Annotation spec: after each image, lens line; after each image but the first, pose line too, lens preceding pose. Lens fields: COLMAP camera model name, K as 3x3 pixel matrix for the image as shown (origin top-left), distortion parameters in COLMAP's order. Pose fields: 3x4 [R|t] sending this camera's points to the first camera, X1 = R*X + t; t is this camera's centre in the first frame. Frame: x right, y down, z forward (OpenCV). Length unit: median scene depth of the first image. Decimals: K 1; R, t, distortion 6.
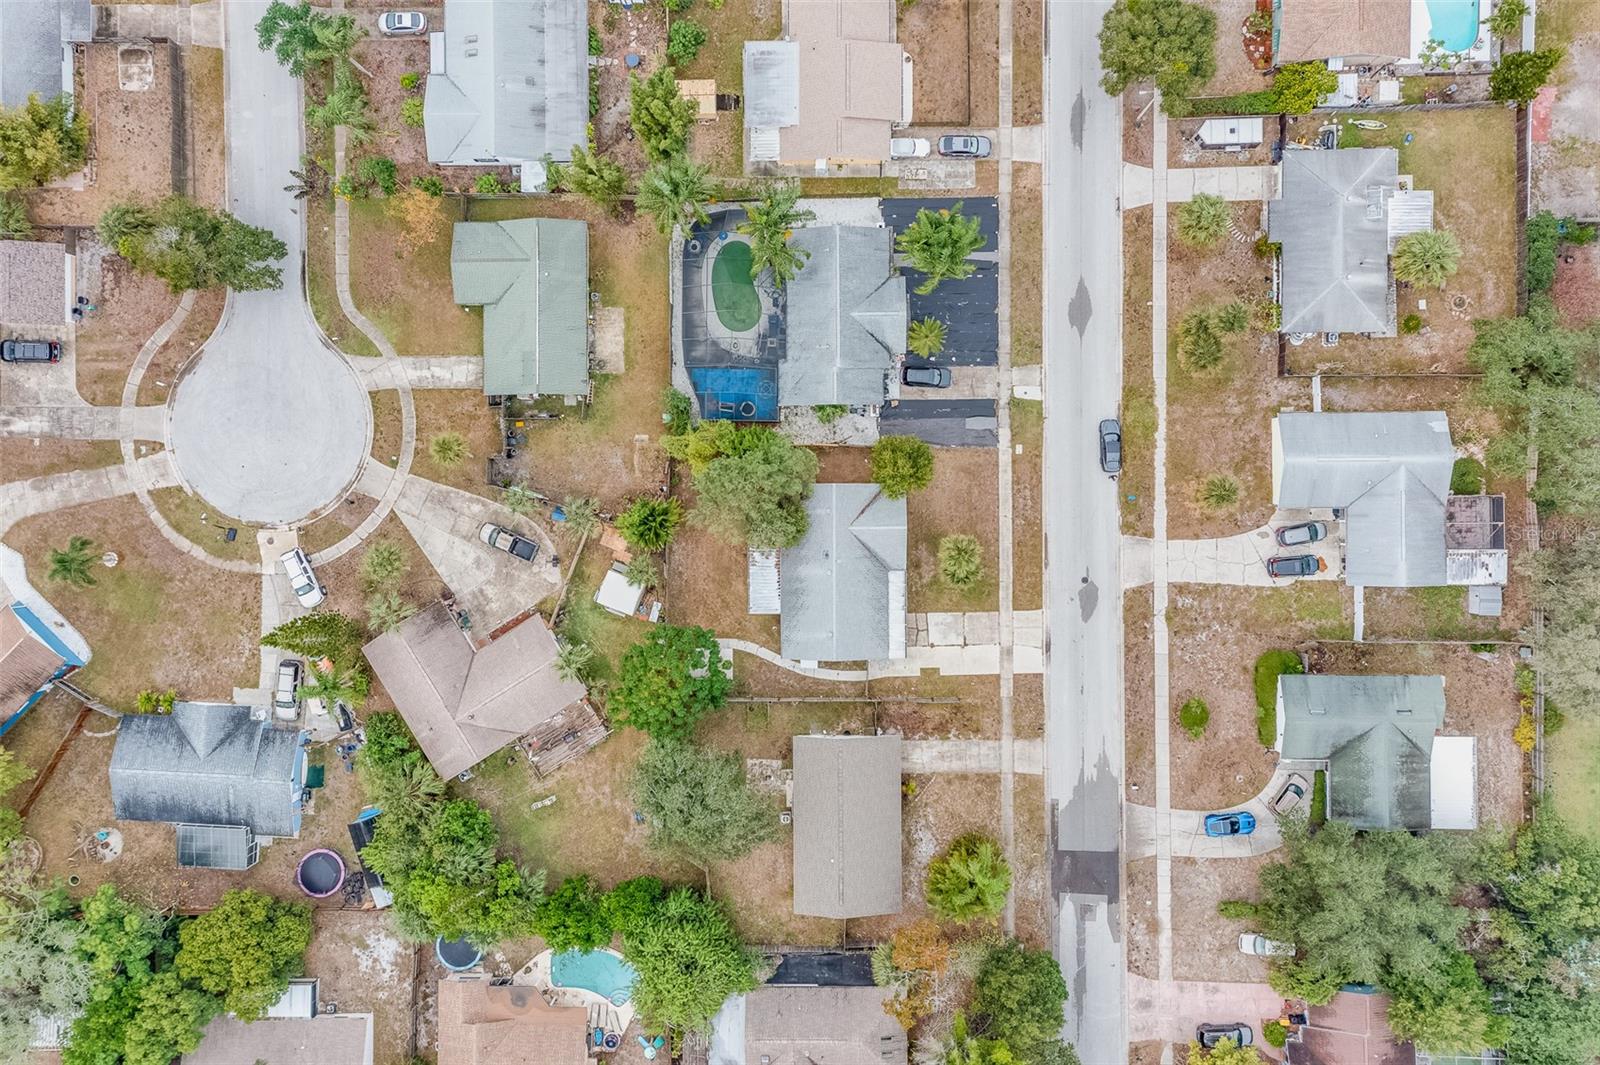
lens RADIAL K [[1277.7, 0, 800.0], [0, 1277.7, 478.8], [0, 0, 1]] dist [0.060949, -0.000072]
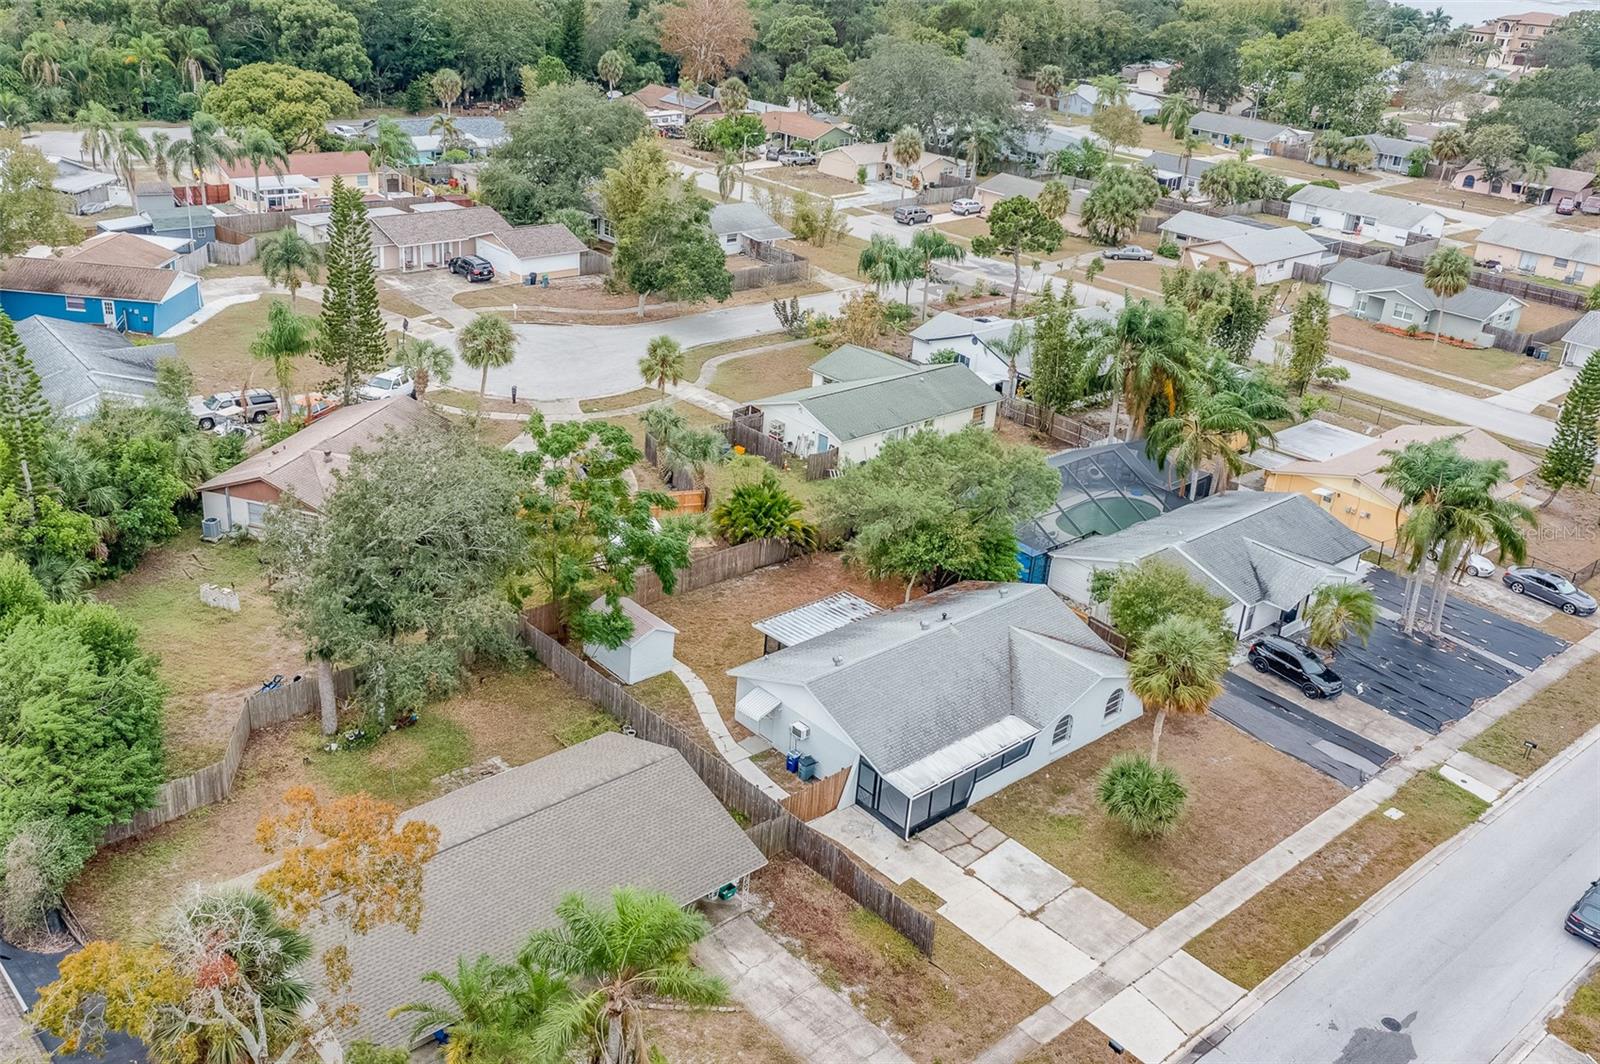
lens RADIAL K [[1404.7, 0, 800.0], [0, 1404.7, 532.0], [0, 0, 1]] dist [0.053457, 0.008903]
pose [[0.664965, 0.383867, -0.640678, 0.318912], [-0.743070, 0.253557, -0.619319, 0.428563], [-0.075288, 0.887894, 0.453846, 0.695924]]
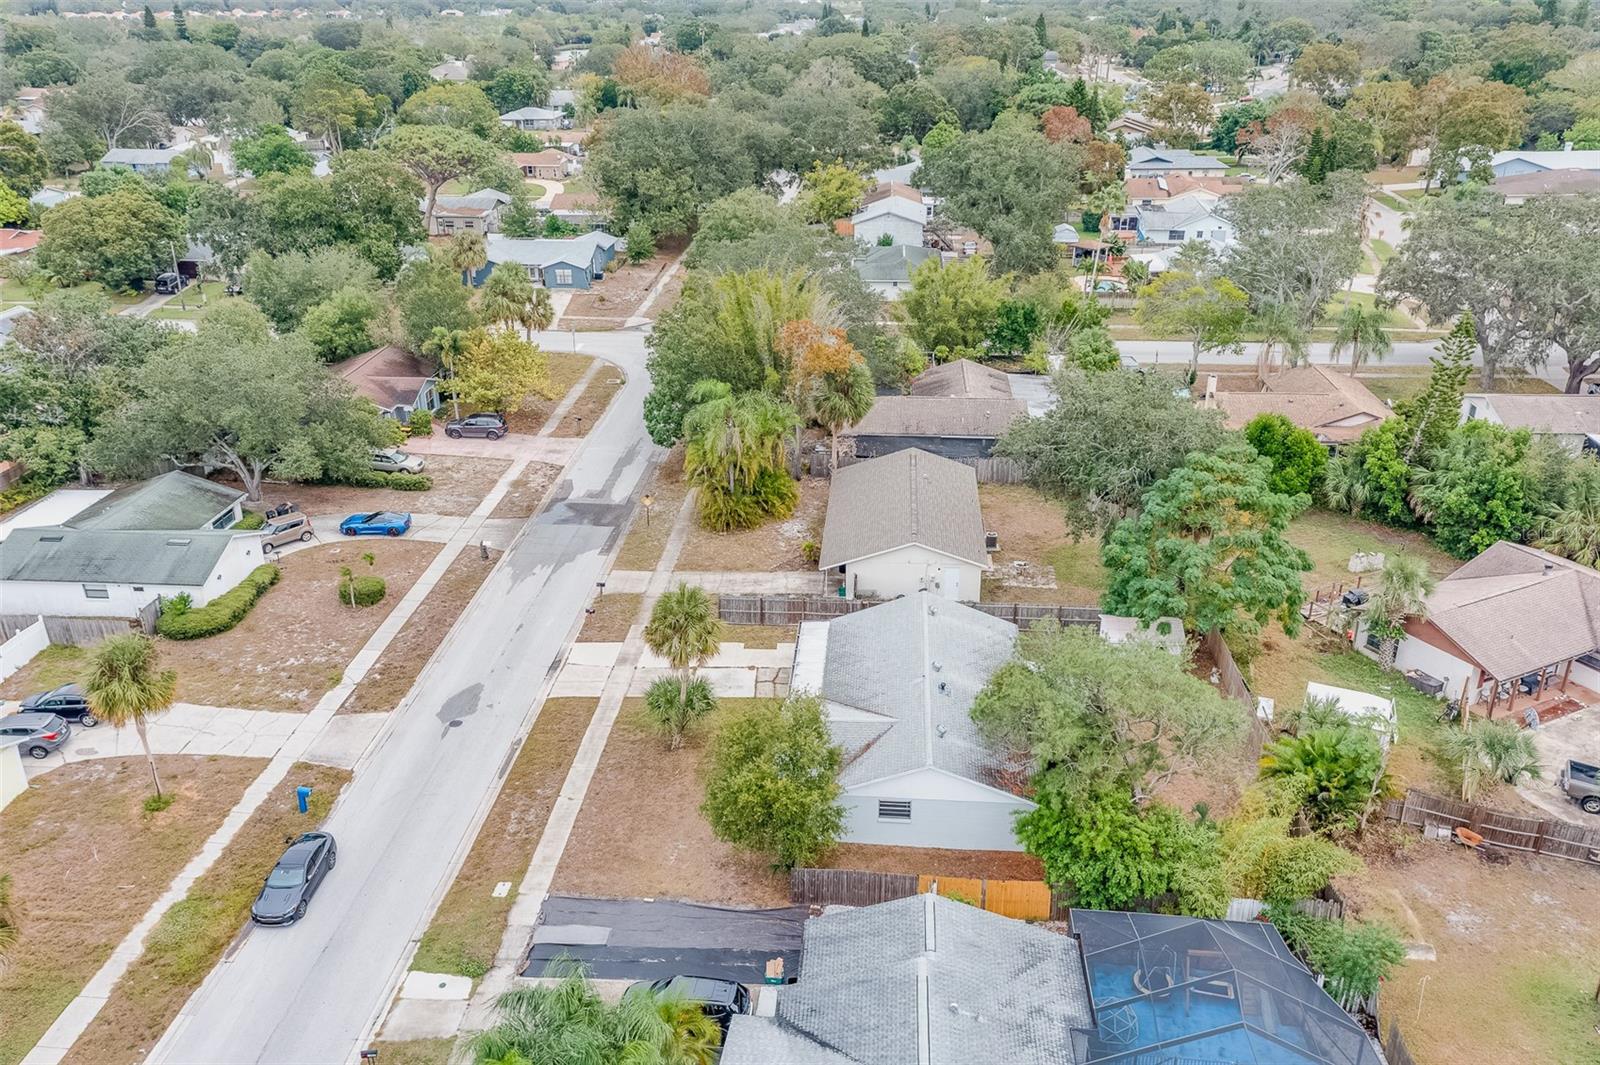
lens RADIAL K [[1277.8, 0, 800.0], [0, 1277.8, 532.5], [0, 0, 1]] dist [0.057148, 0.005152]
pose [[-0.996205, 0.001363, 0.087029, 0.031711], [0.080089, -0.377198, 0.922663, -0.375094], [0.034084, 0.926132, 0.375657, 0.728297]]
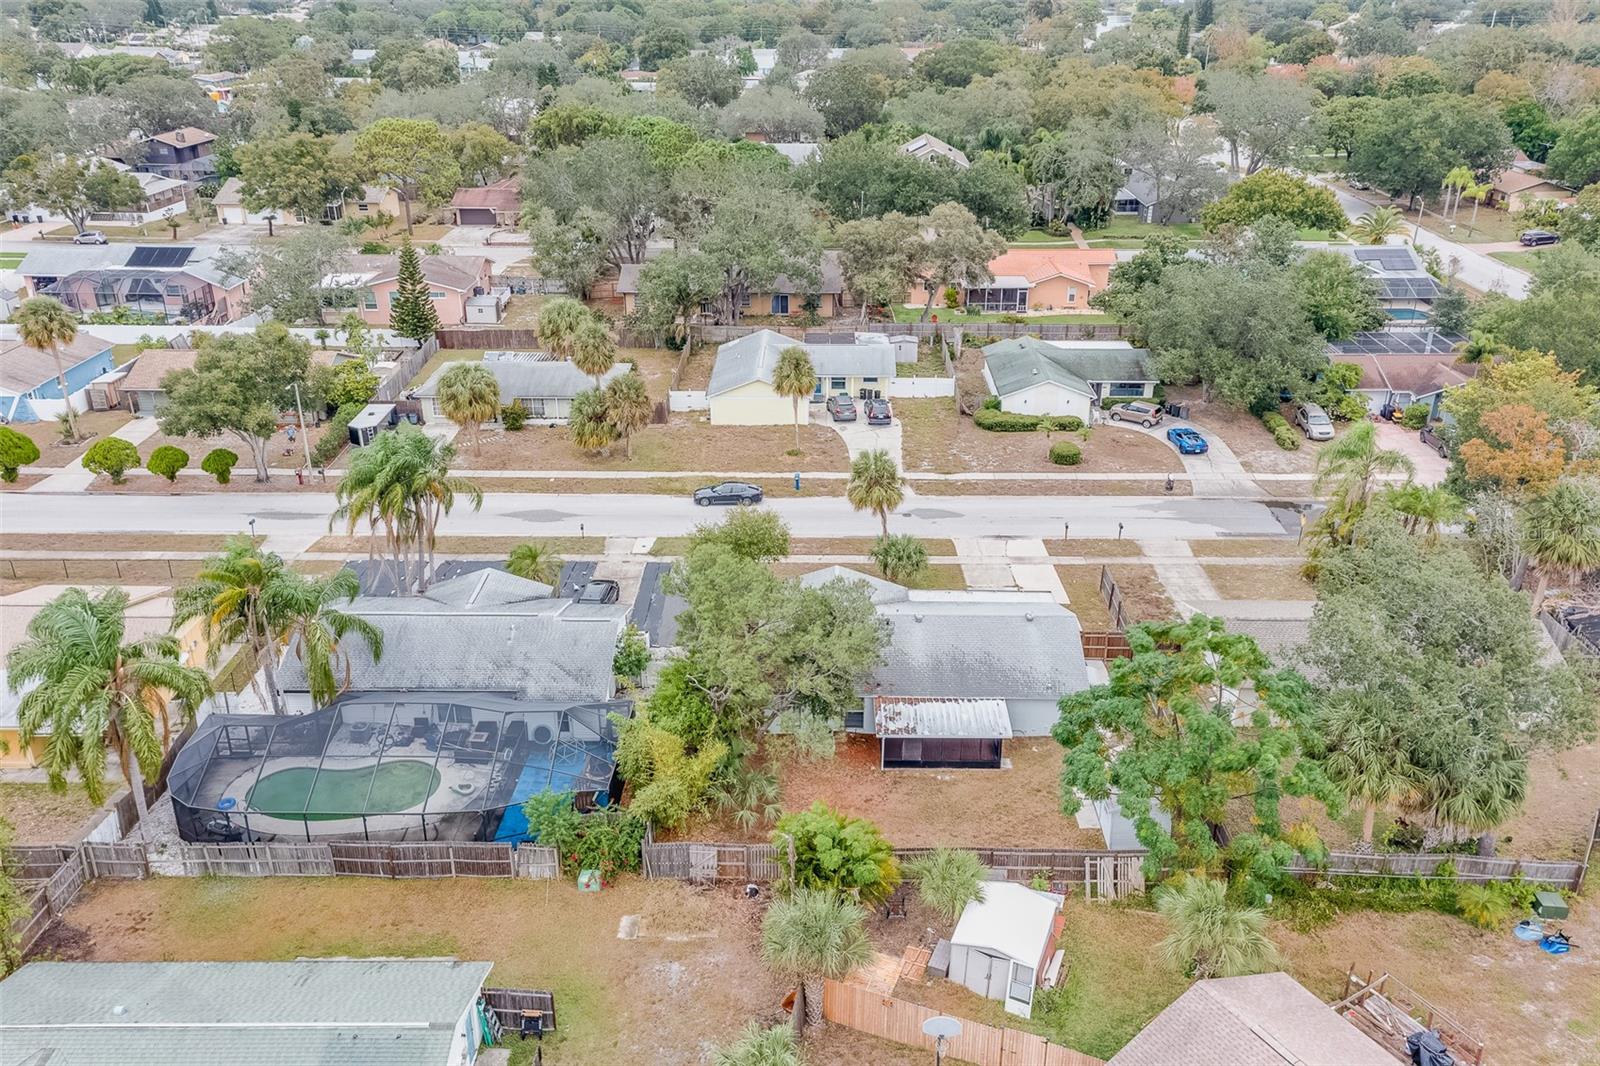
lens RADIAL K [[1277.8, 0, 800.0], [0, 1277.8, 533.0], [0, 0, 1]] dist [0.057148, 0.005152]
pose [[0.025357, -0.382640, 0.923550, -0.465743], [0.999411, 0.031061, -0.014571, 0.028254], [-0.023111, 0.923375, 0.383202, 0.727267]]
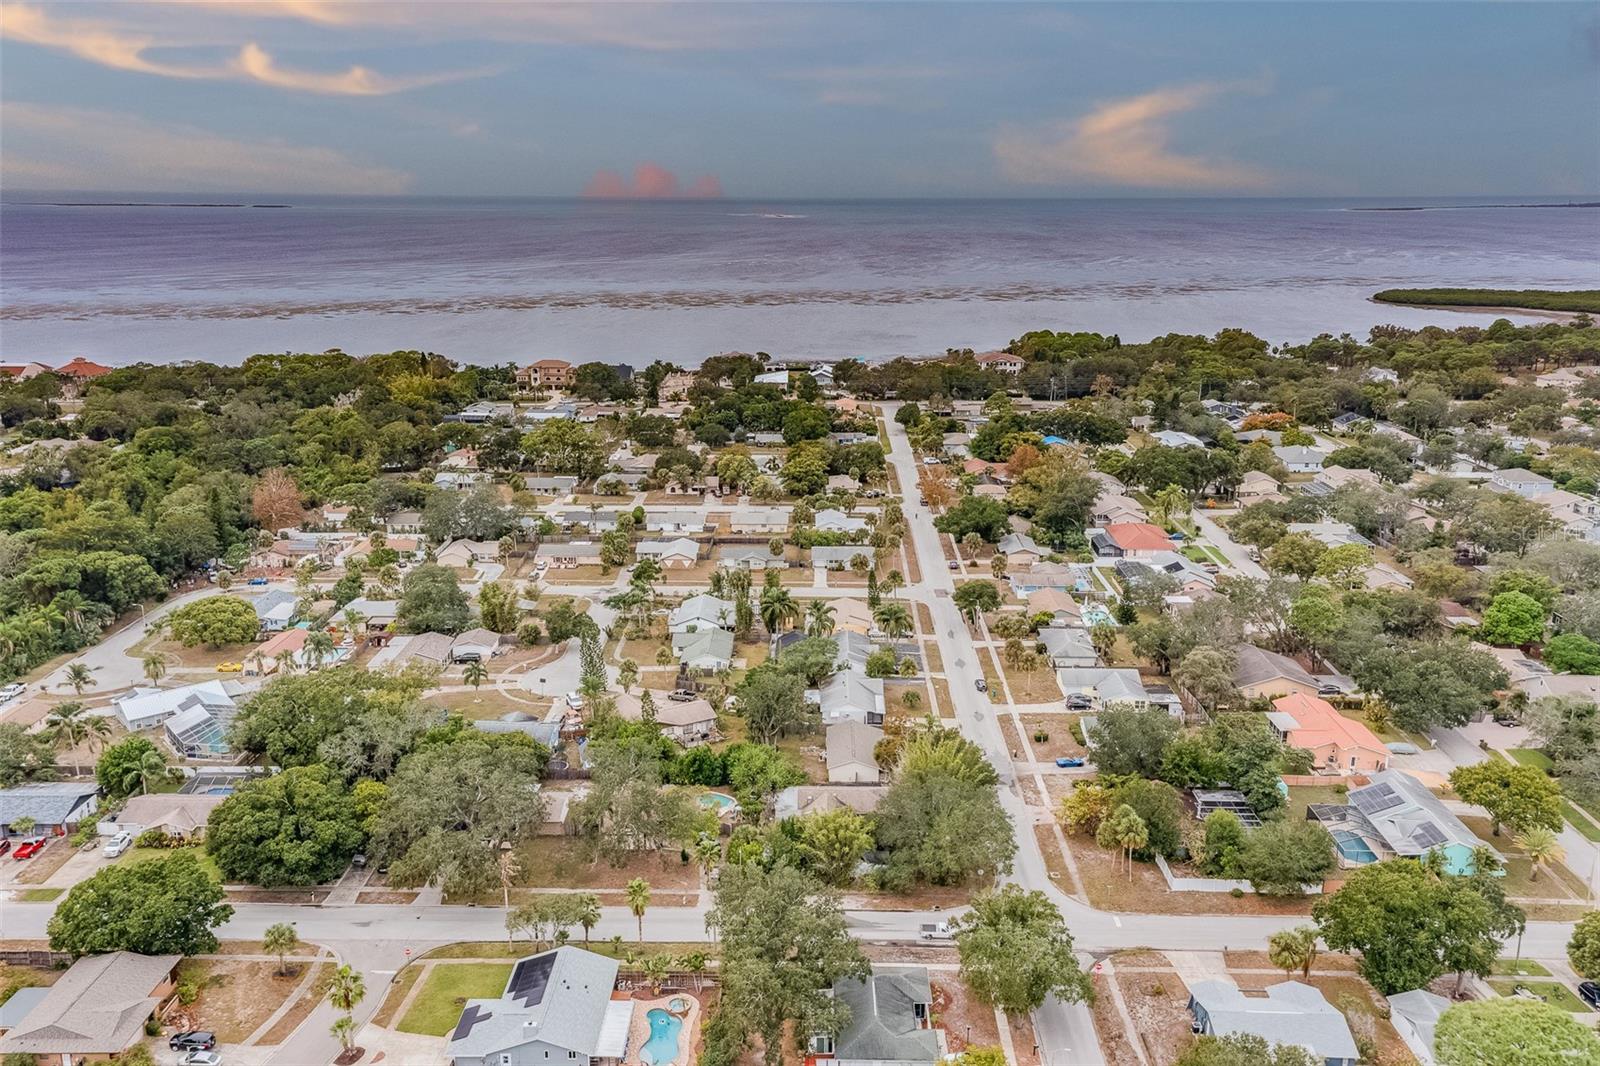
lens RADIAL K [[1254.0, 0, 775.0], [0, 1254.0, 507.0], [0, 0, 1]] dist [0.053397, 0.002242]
pose [[0.998654, 0.039132, -0.034044, -0.030429], [-0.043110, 0.261248, -0.964309, 1.856624], [-0.028841, 0.964478, 0.262583, 0.203596]]
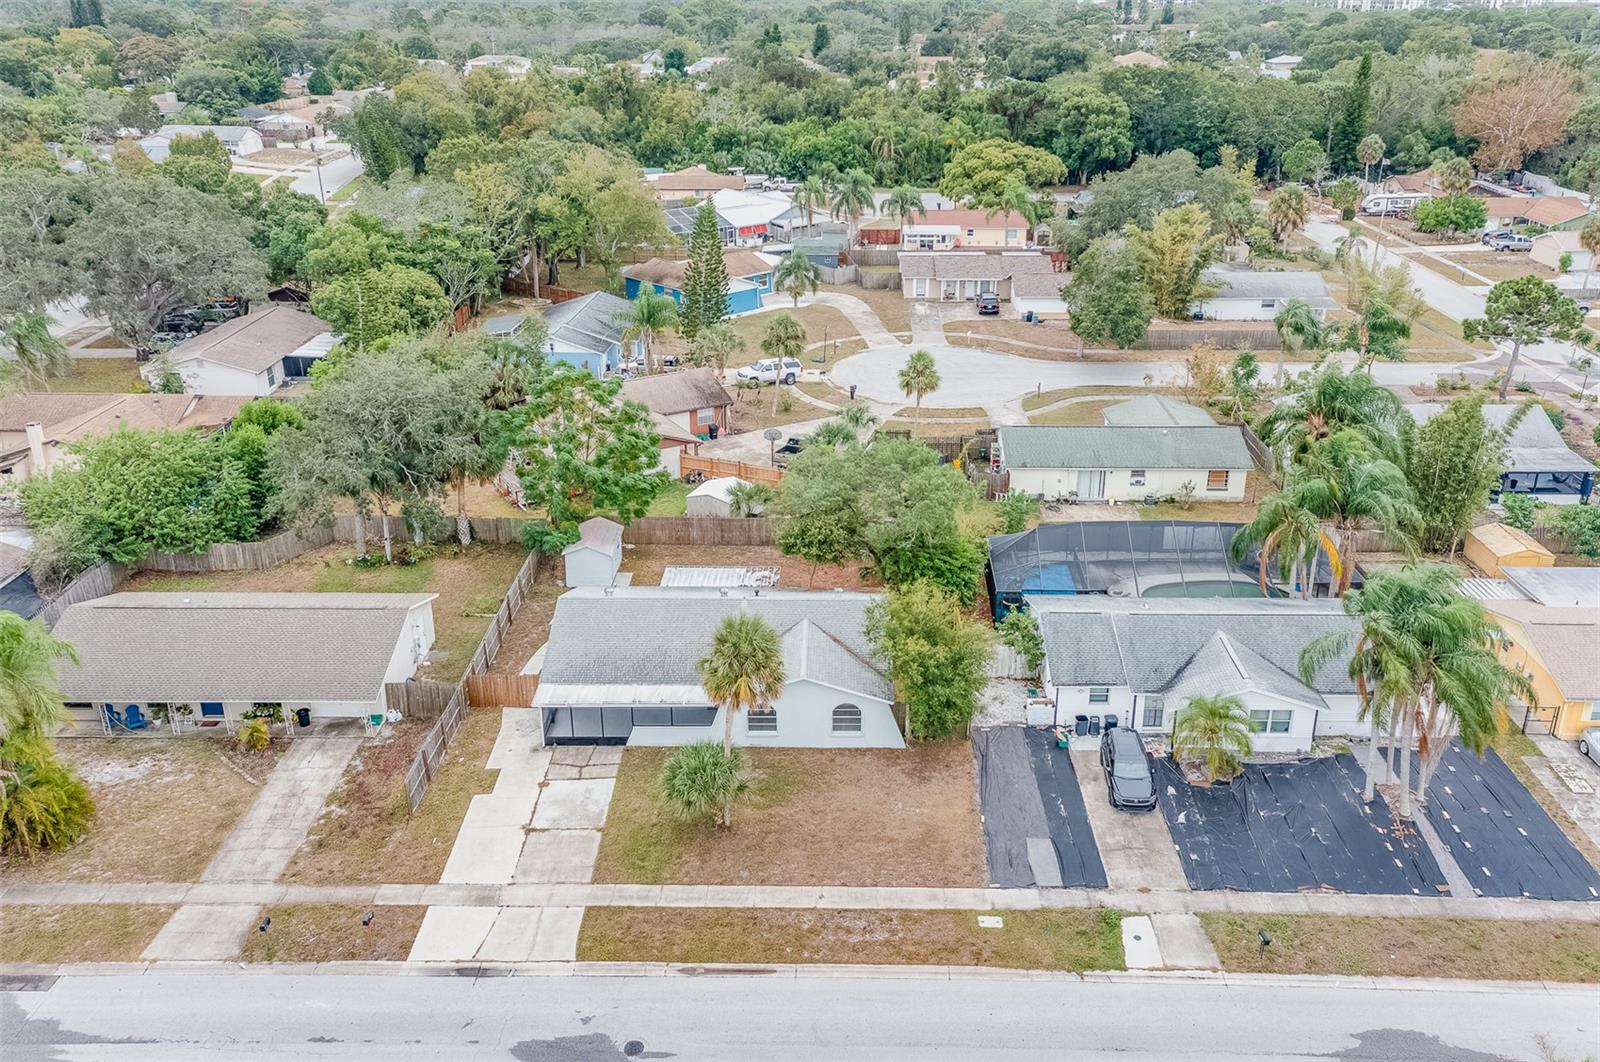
lens RADIAL K [[1285.5, 0, 843.6], [0, 1285.5, 496.3], [0, 0, 1]] dist [0.047572, 0.007740]
pose [[-0.006450, 0.404956, -0.914314, 0.484186], [-0.999726, 0.017944, 0.015000, 0.013898], [0.022481, 0.914160, 0.404729, 0.720096]]
